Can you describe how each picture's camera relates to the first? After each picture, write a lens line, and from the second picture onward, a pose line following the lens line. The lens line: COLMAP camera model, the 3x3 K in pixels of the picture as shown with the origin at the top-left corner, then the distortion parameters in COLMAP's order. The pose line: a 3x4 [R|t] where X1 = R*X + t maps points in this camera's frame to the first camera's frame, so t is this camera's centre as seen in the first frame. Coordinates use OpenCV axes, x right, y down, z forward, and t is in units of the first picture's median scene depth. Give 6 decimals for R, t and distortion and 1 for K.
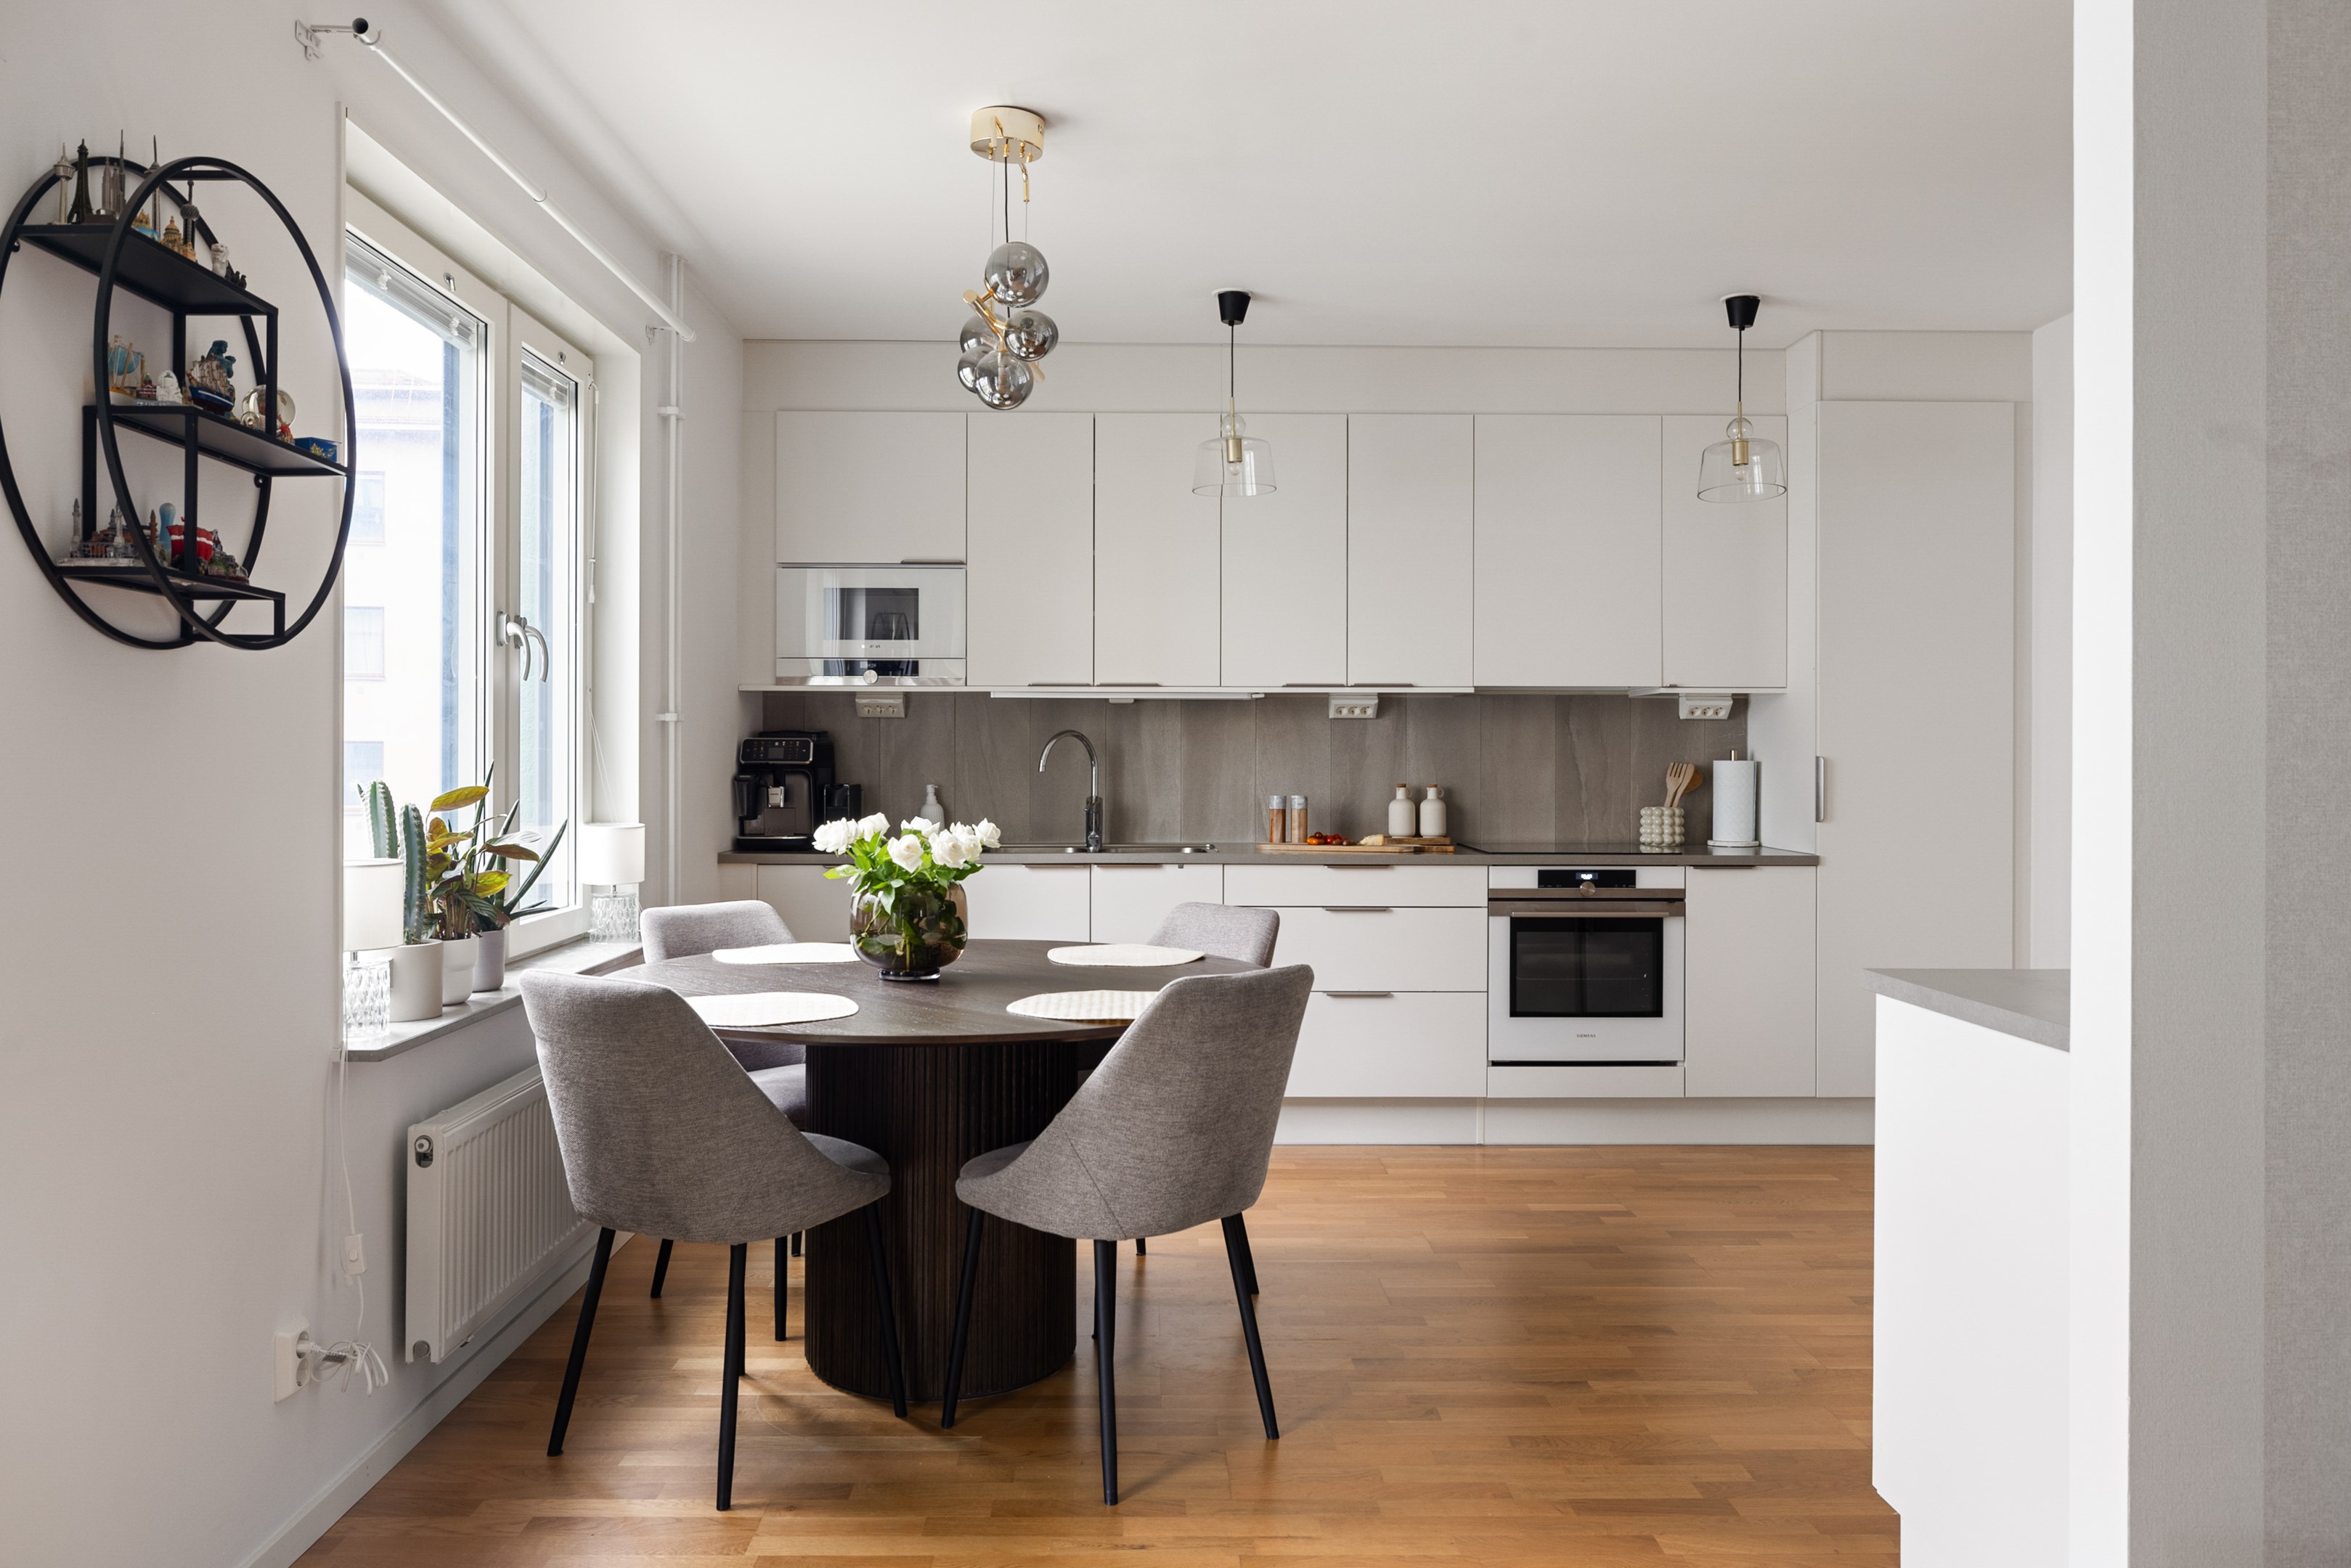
lens RADIAL K [[1672.0, 0, 1156.8], [0, 1672.0, 758.7], [0, 0, 1]] dist [-0.010935, -0.001073]
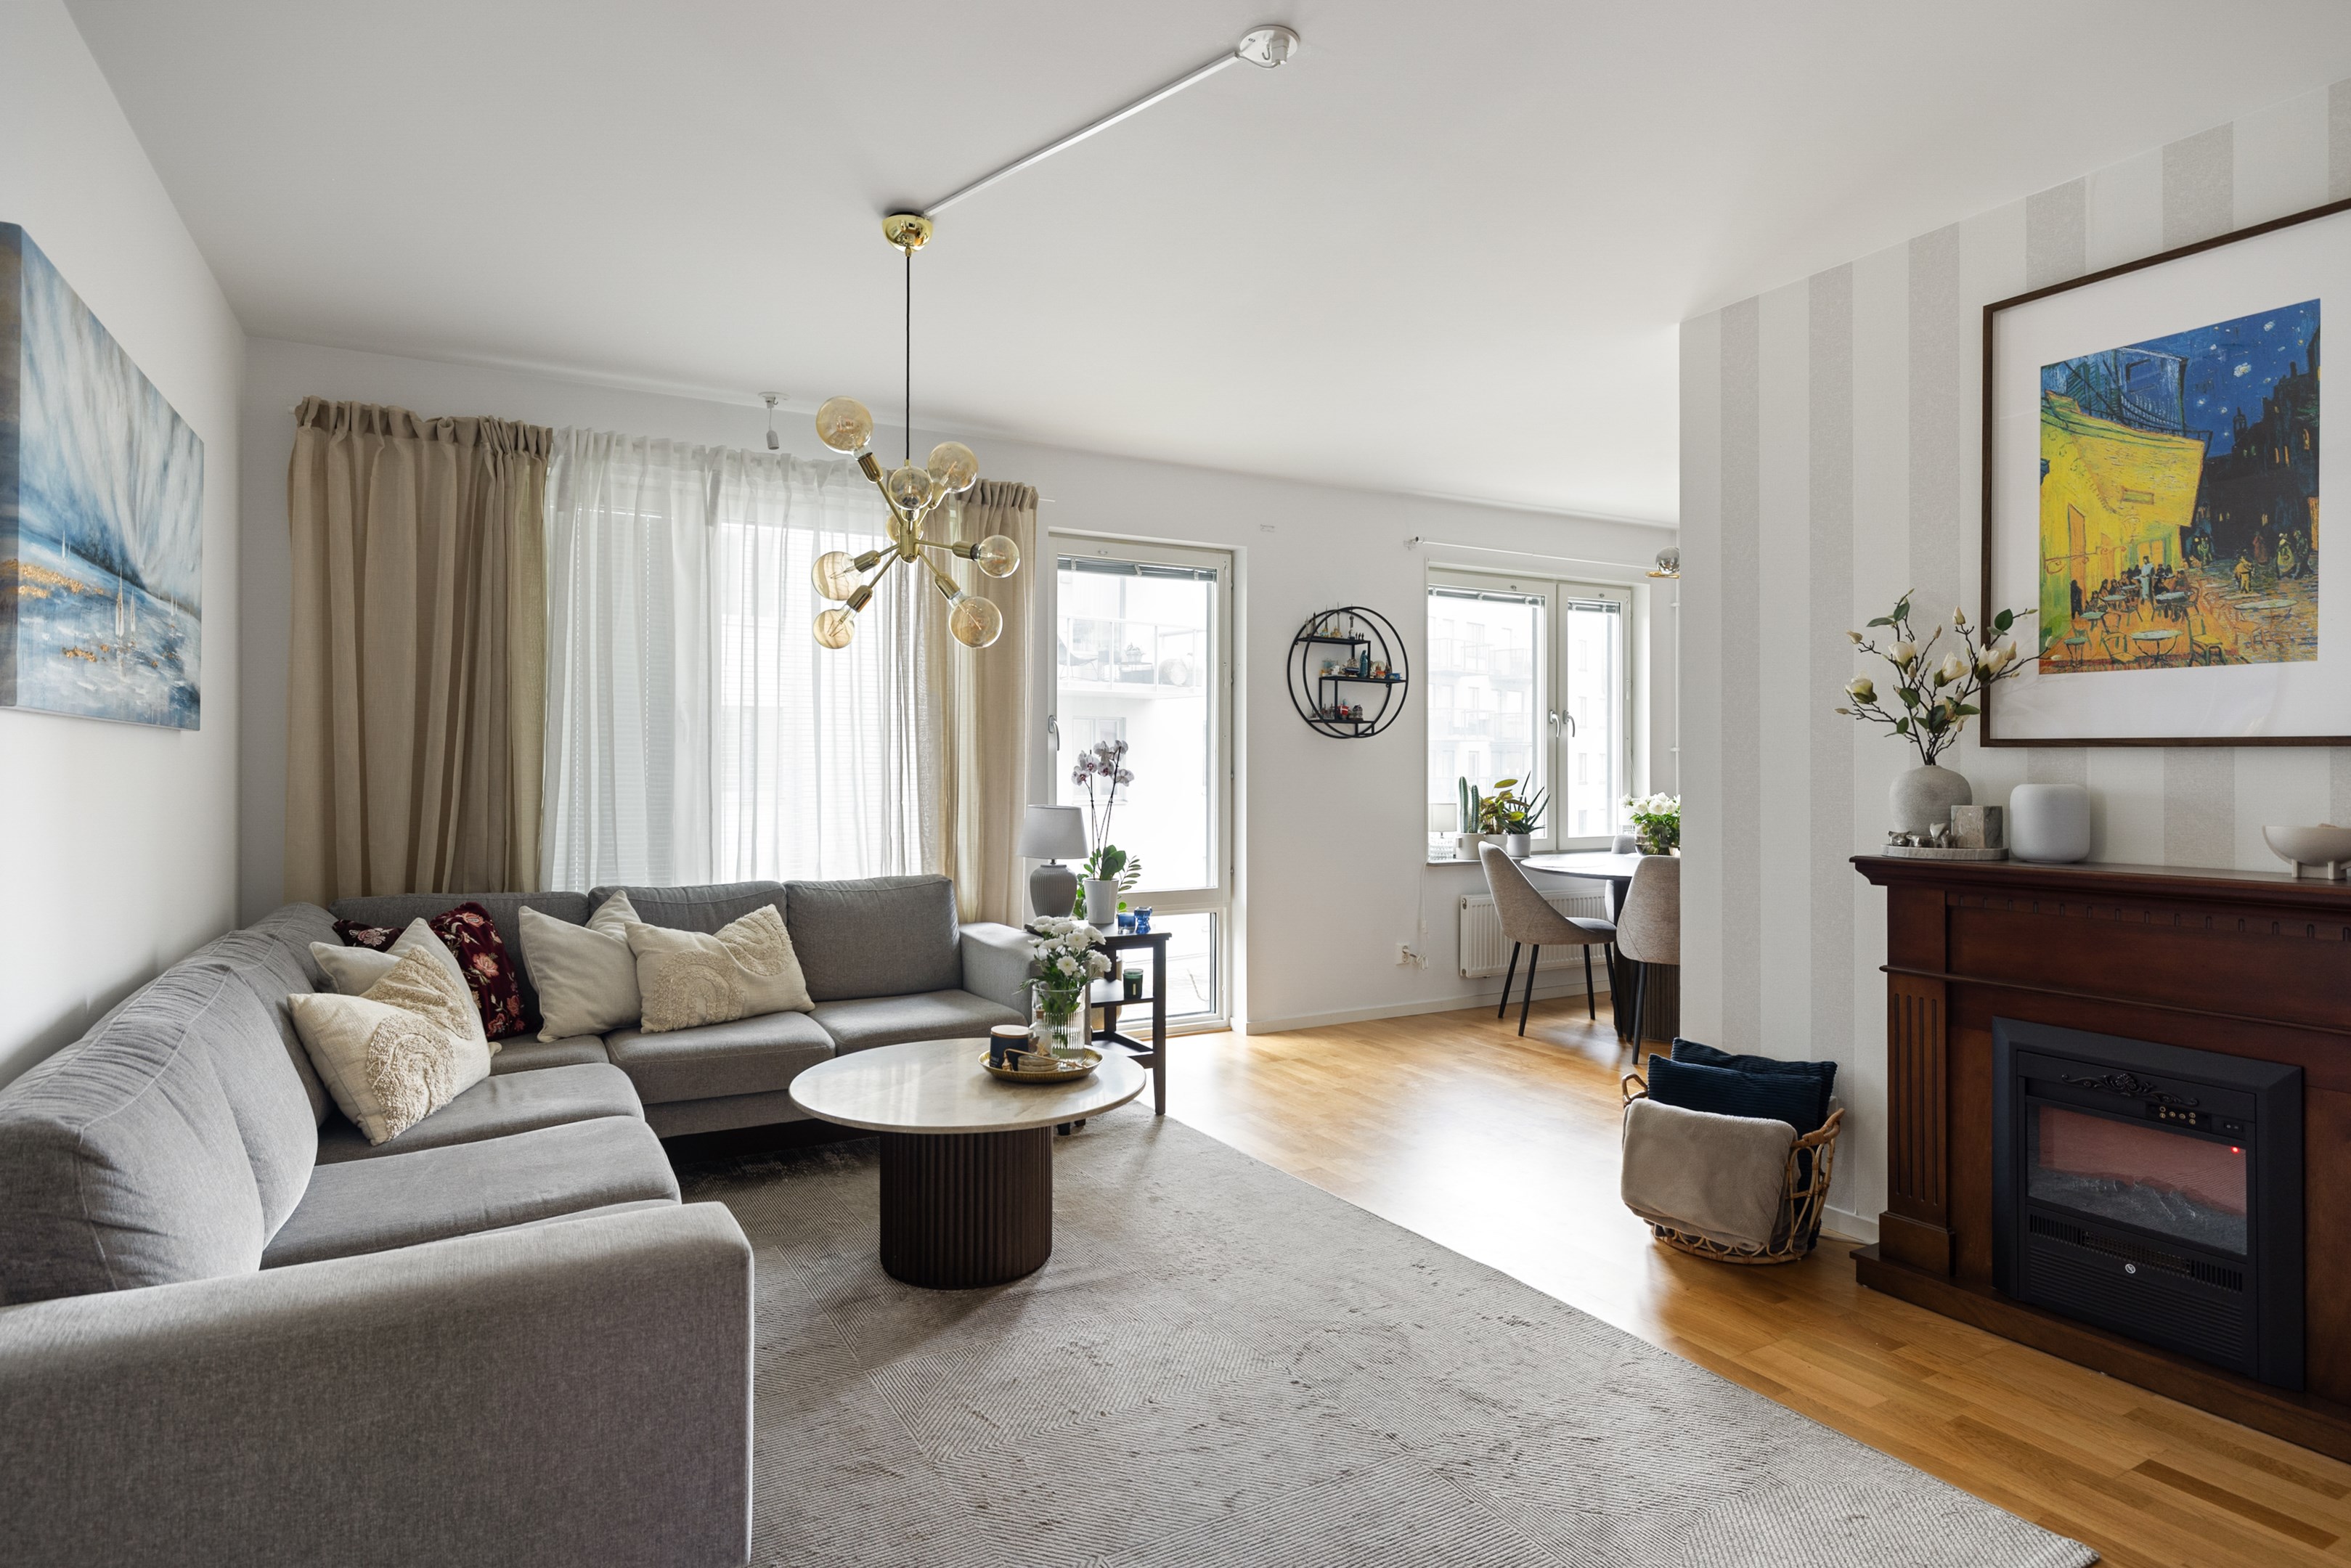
lens RADIAL K [[1269.5, 0, 1179.1], [0, 1269.5, 764.4], [0, 0, 1]] dist [0.003159, -0.002928]
pose [[0.474021, -0.005769, -0.880495, 0.708701], [-0.000239, 0.999978, -0.006680, 0.004066], [0.880513, 0.003377, 0.474009, -0.271670]]
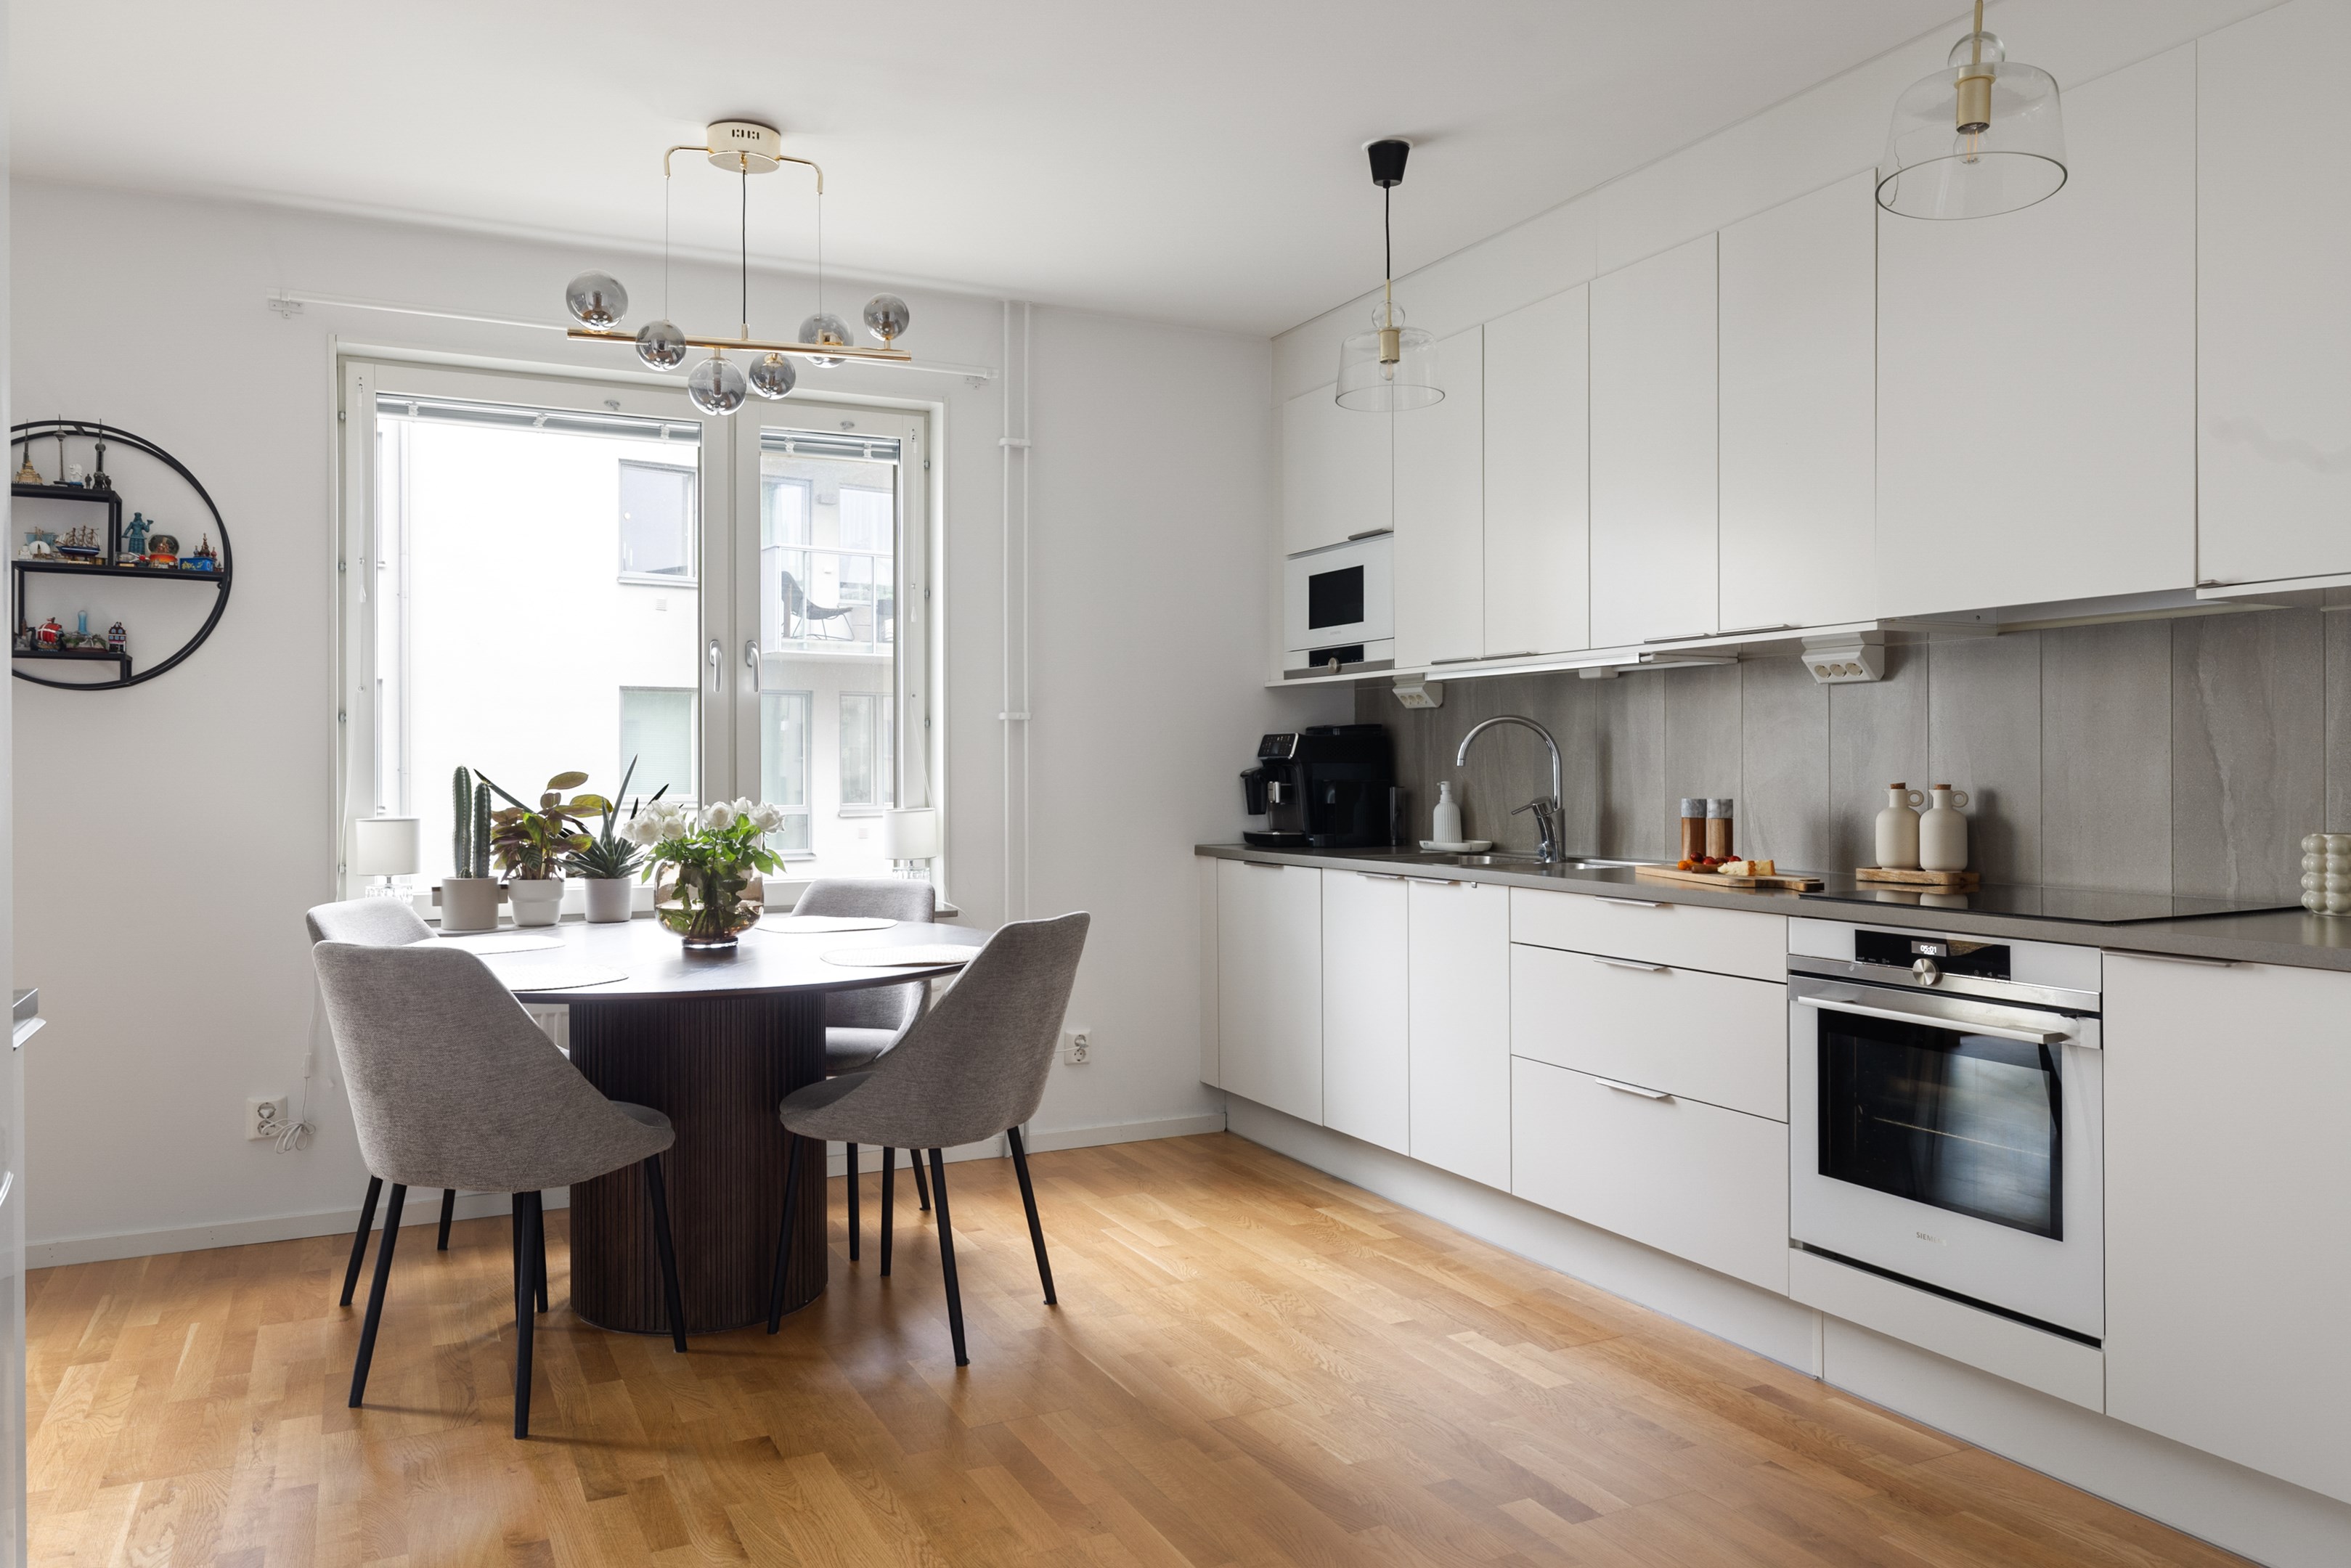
lens RADIAL K [[1635.1, 0, 1158.9], [0, 1635.1, 755.9], [0, 0, 1]] dist [-0.001489, 0.010279]
pose [[0.427126, -0.010650, -0.904129, 0.637838], [0.002351, 0.999940, -0.010668, 0.011747], [0.904189, 0.002431, 0.427126, 0.538232]]
